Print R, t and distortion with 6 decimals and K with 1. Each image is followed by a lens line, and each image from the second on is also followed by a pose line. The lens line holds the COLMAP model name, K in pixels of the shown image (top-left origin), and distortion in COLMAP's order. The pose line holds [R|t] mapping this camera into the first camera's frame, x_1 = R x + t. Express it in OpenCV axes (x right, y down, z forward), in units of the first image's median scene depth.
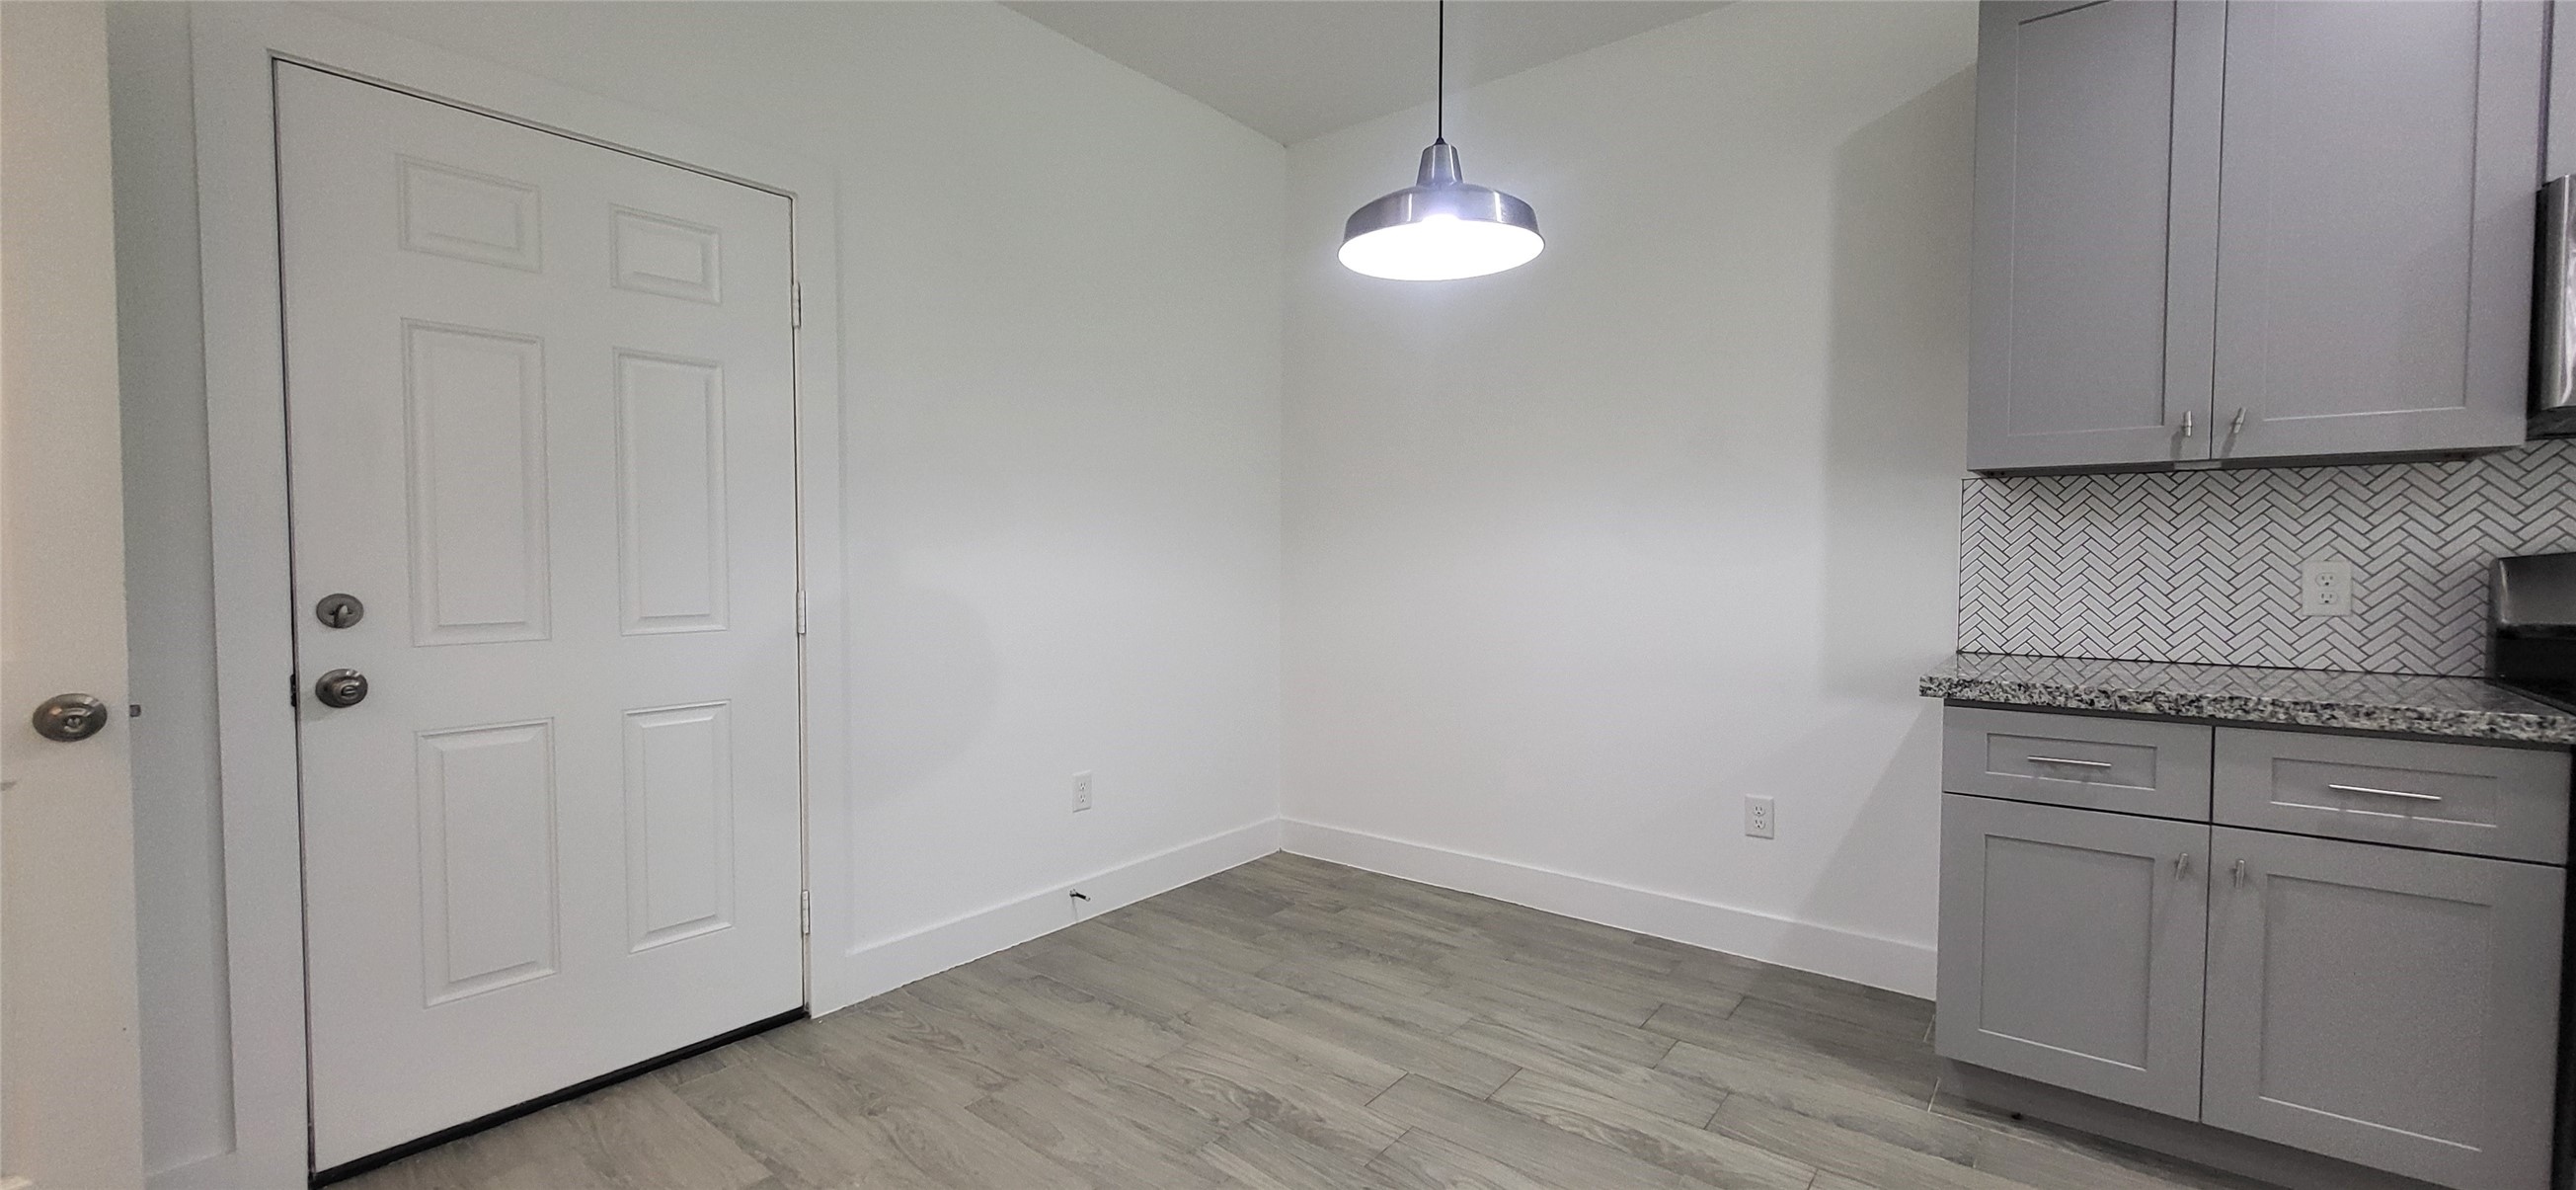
lens RADIAL K [[1022.4, 0, 1282.7], [0, 1022.4, 591.9], [0, 0, 1]] dist [-0.001478, 0.000250]
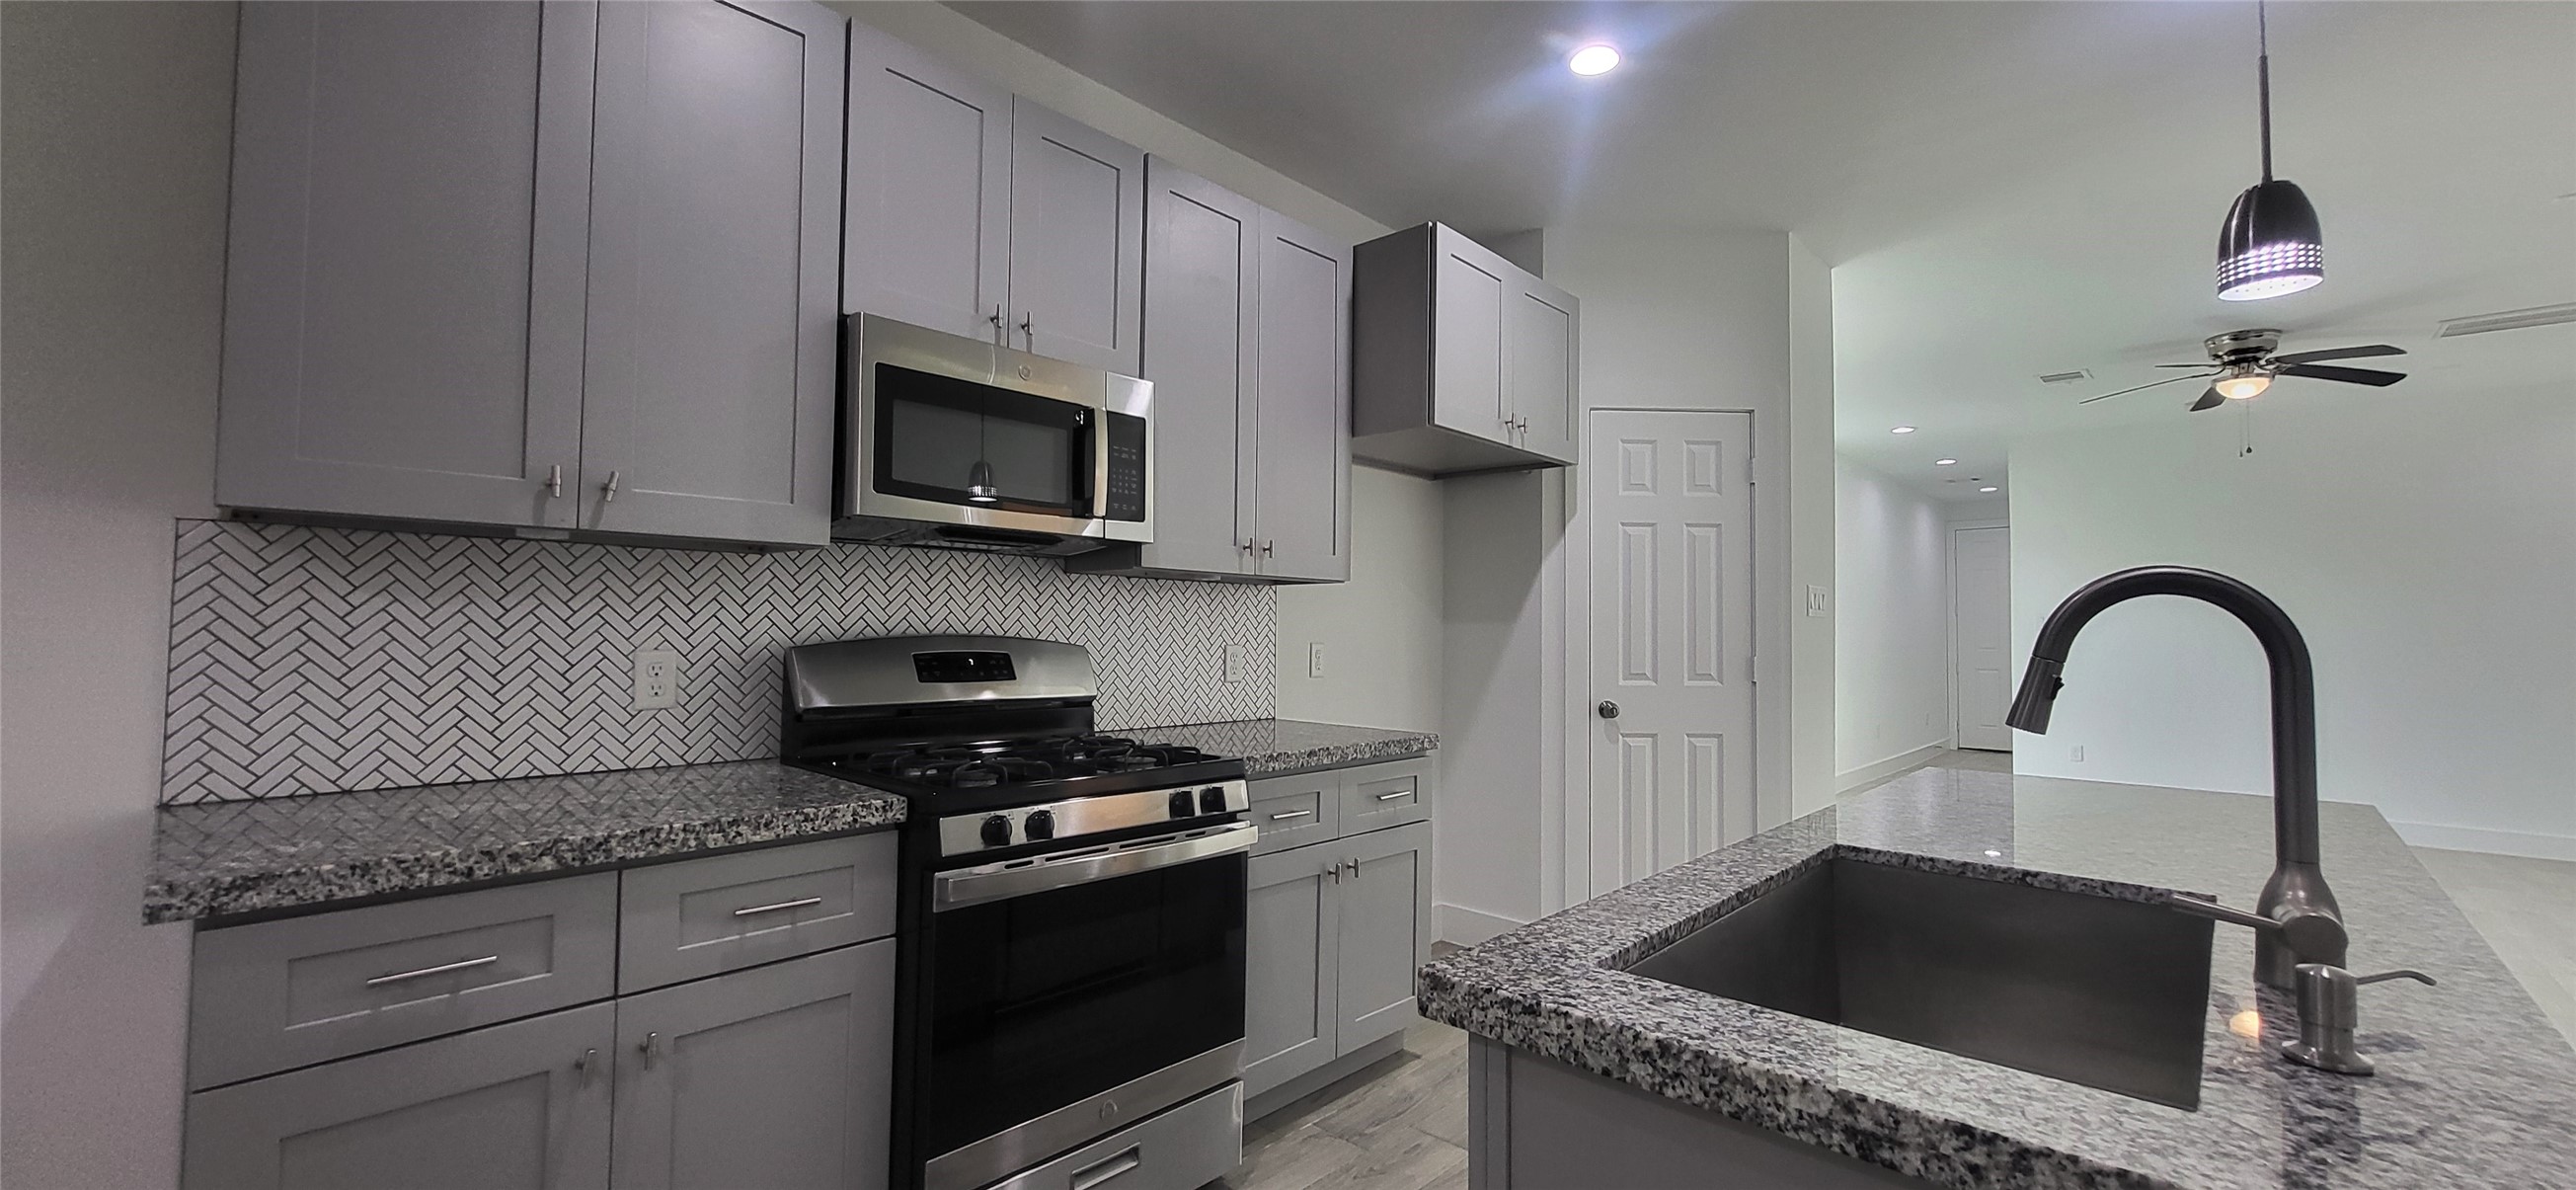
lens RADIAL K [[1022.4, 0, 1282.7], [0, 1022.4, 591.9], [0, 0, 1]] dist [-0.001478, 0.000250]
pose [[0.069486, 0.037324, 0.996884, 0.136812], [0.022572, 0.998985, -0.038976, -0.034678], [-0.997328, 0.025210, 0.068573, 0.376961]]
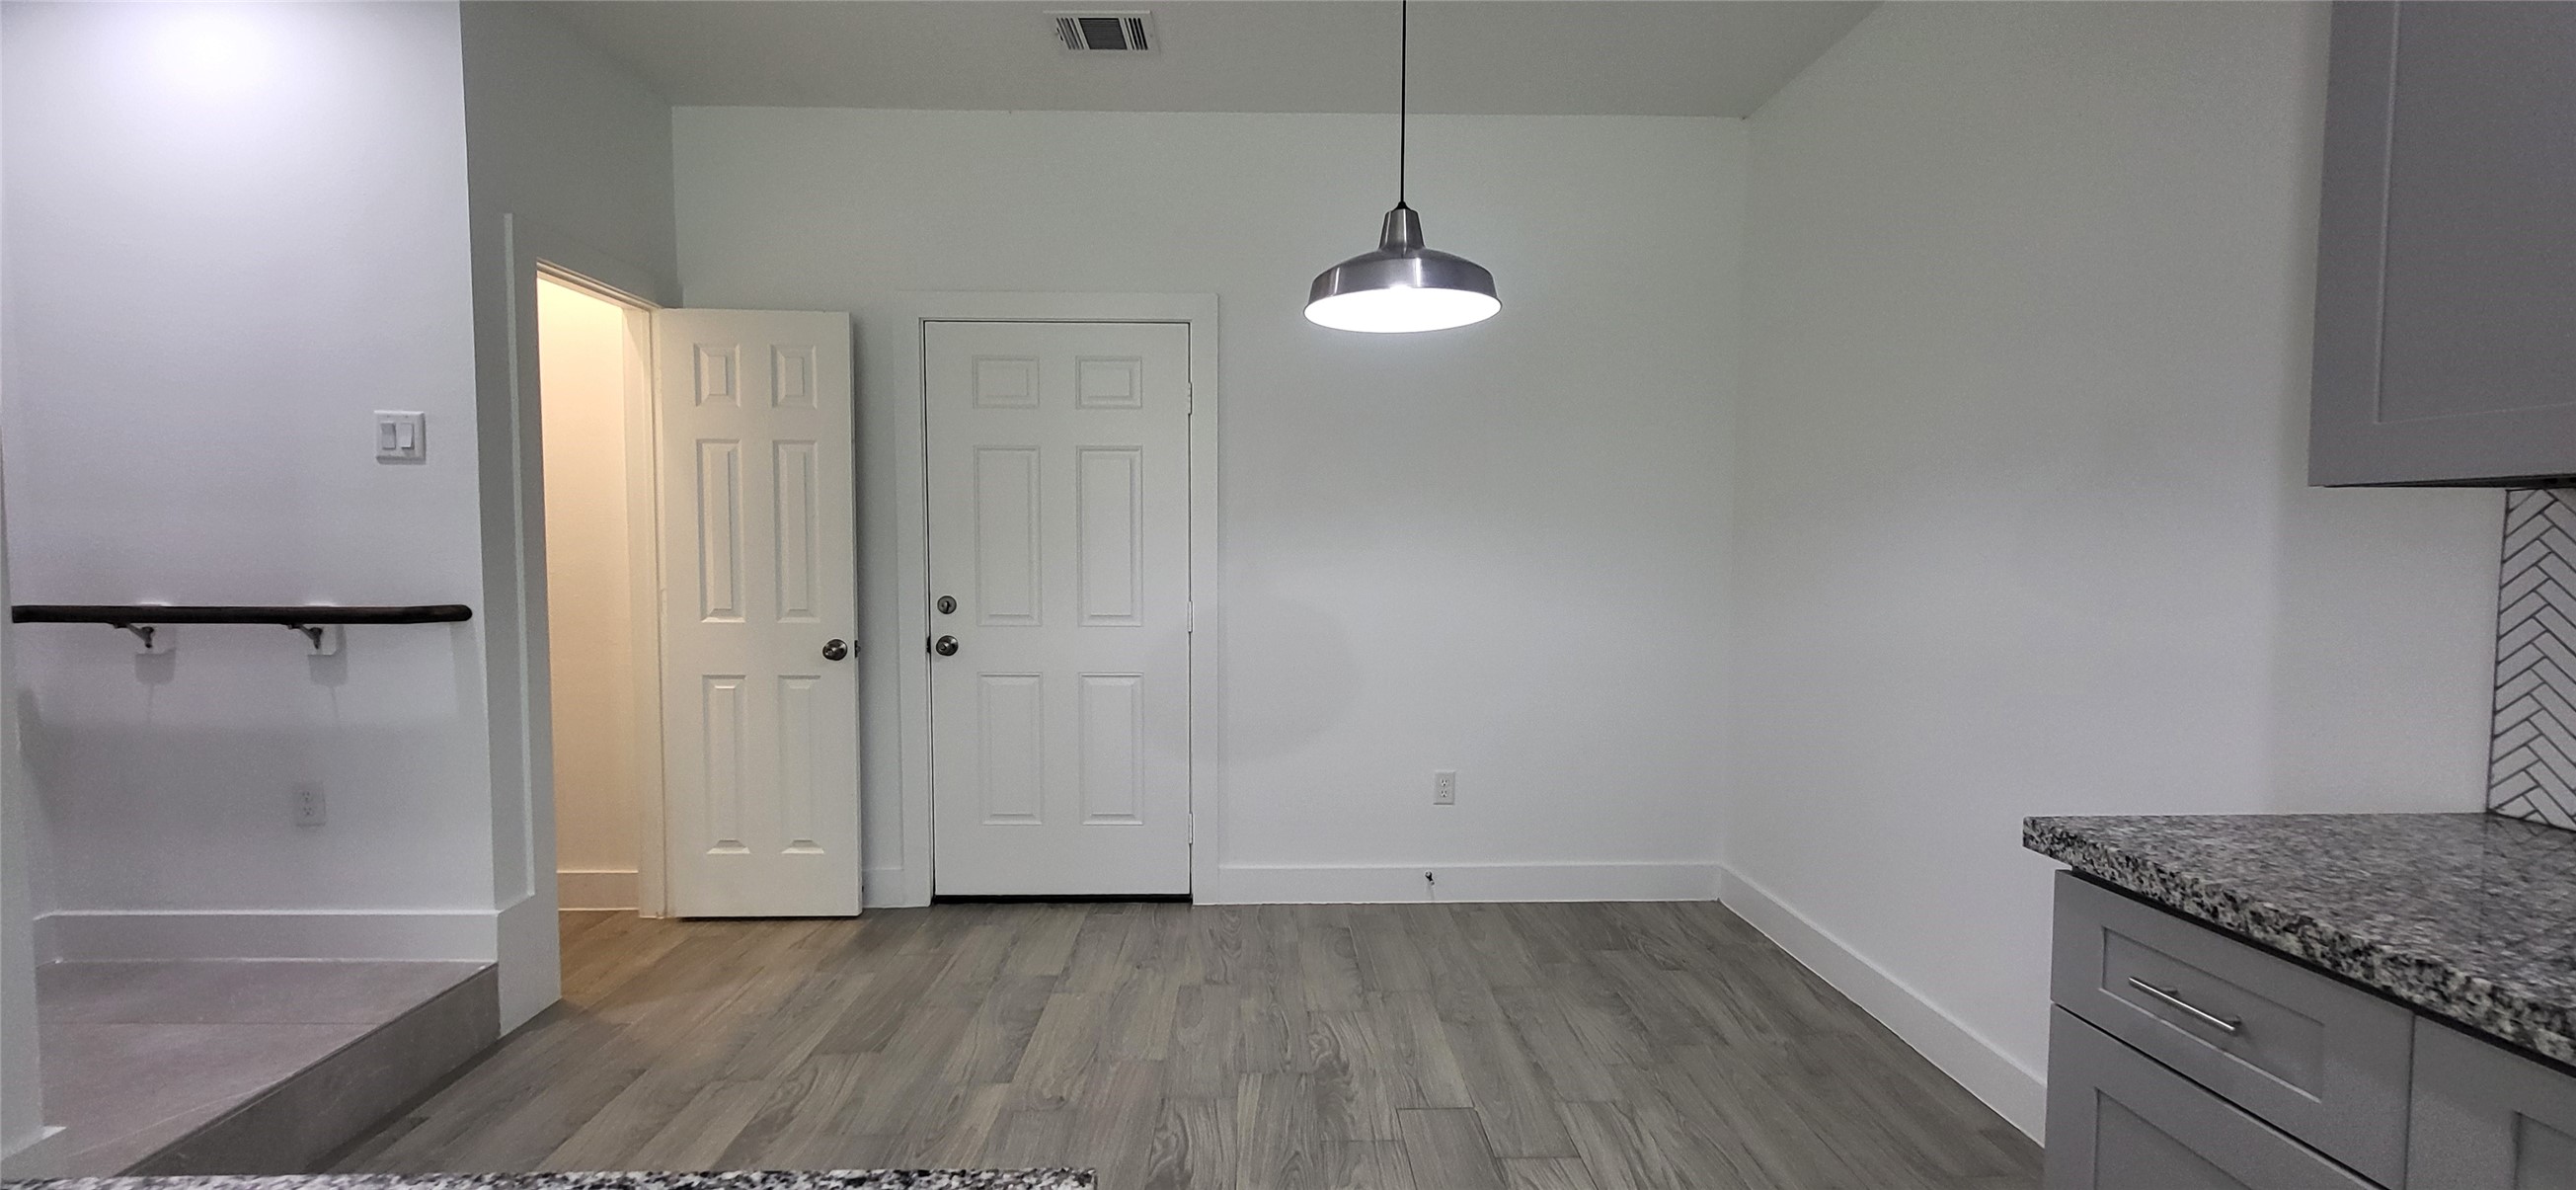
lens RADIAL K [[1031.7, 0, 1276.5], [0, 1031.7, 584.7], [0, 0, 1]] dist [0.001321, 0.000051]
pose [[0.643114, 0.034536, -0.764991, 0.811507], [-0.028372, 0.999371, 0.021265, -0.066238], [0.765245, 0.008029, 0.643689, 0.203241]]
